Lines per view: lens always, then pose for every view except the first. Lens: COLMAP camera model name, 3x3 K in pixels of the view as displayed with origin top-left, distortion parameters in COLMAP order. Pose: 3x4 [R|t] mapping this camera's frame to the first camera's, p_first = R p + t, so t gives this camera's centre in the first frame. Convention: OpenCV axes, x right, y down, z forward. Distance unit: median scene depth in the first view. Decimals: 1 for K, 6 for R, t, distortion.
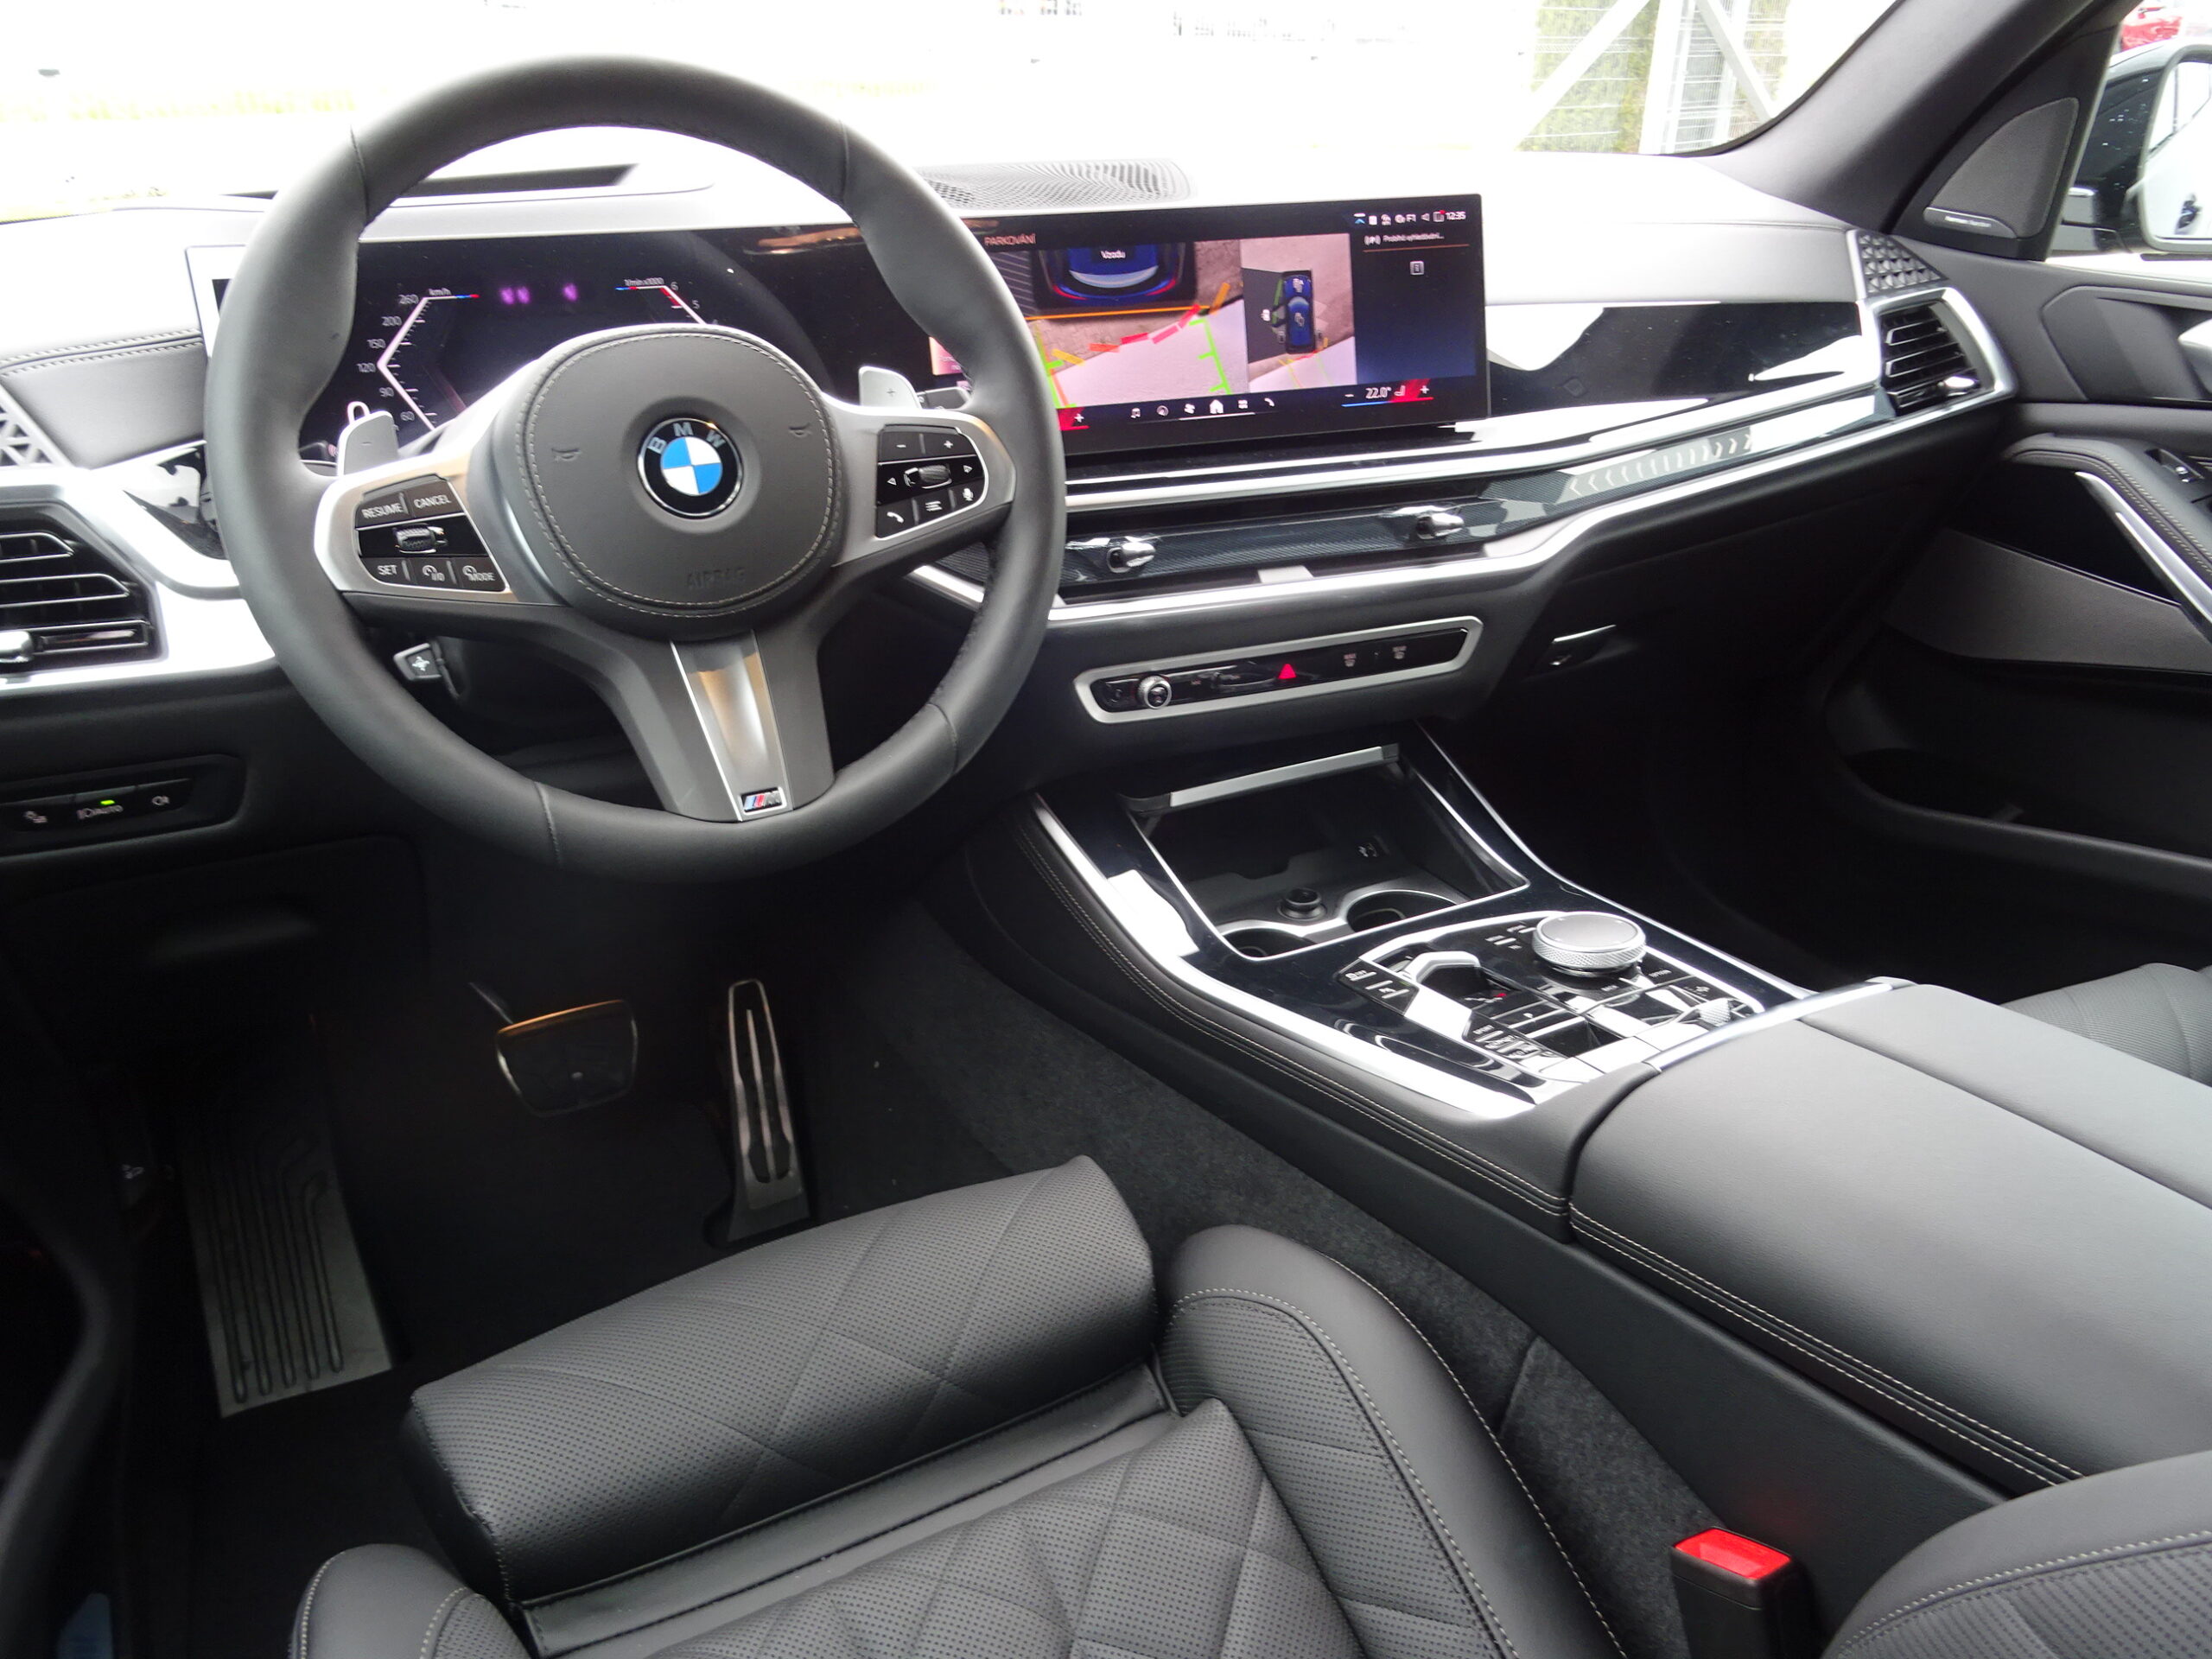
lens RADIAL K [[1743.2, 0, 1105.6], [0, 1743.2, 824.2], [0, 0, 1]] dist [0.069015, 0.005158]
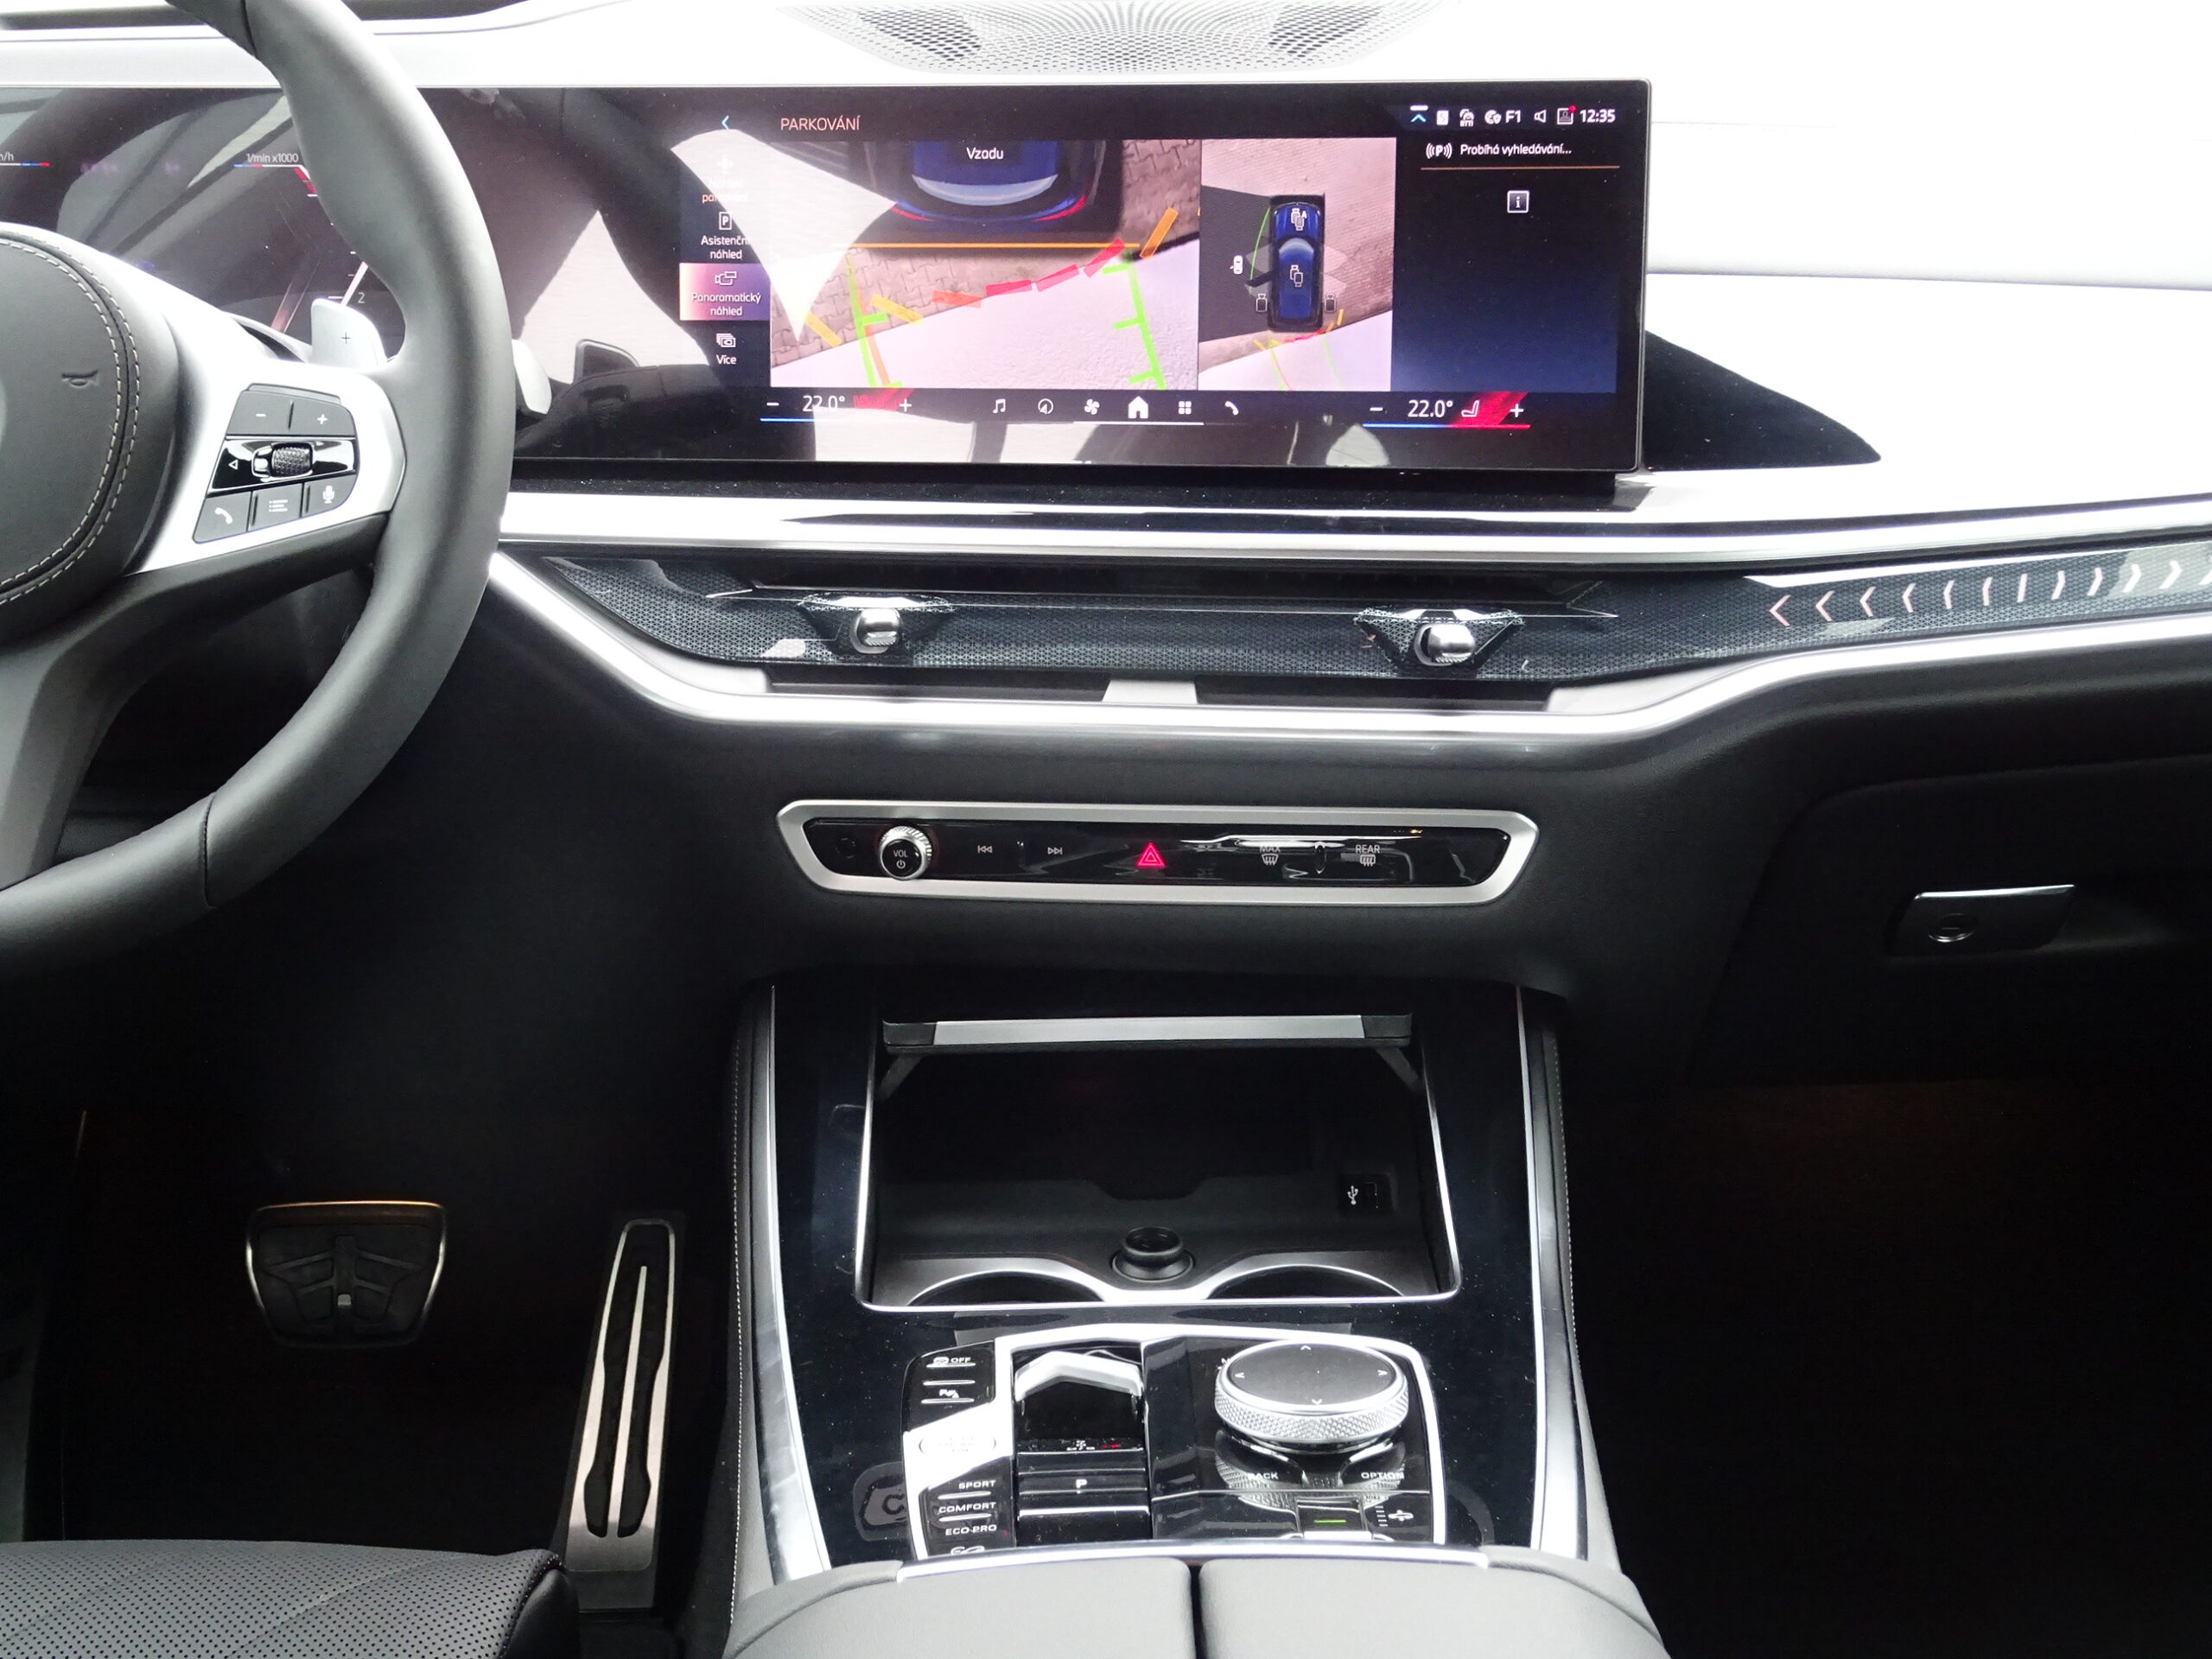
lens RADIAL K [[3048.7, 0, 1103.9], [0, 3048.7, 843.0], [0, 0, 1]] dist [0.155405, 0.000000]
pose [[0.876511, 0.151363, -0.456965, 0.556751], [-0.183139, 0.982749, -0.025760, -0.061096], [0.445183, 0.106267, 0.889112, 0.070820]]
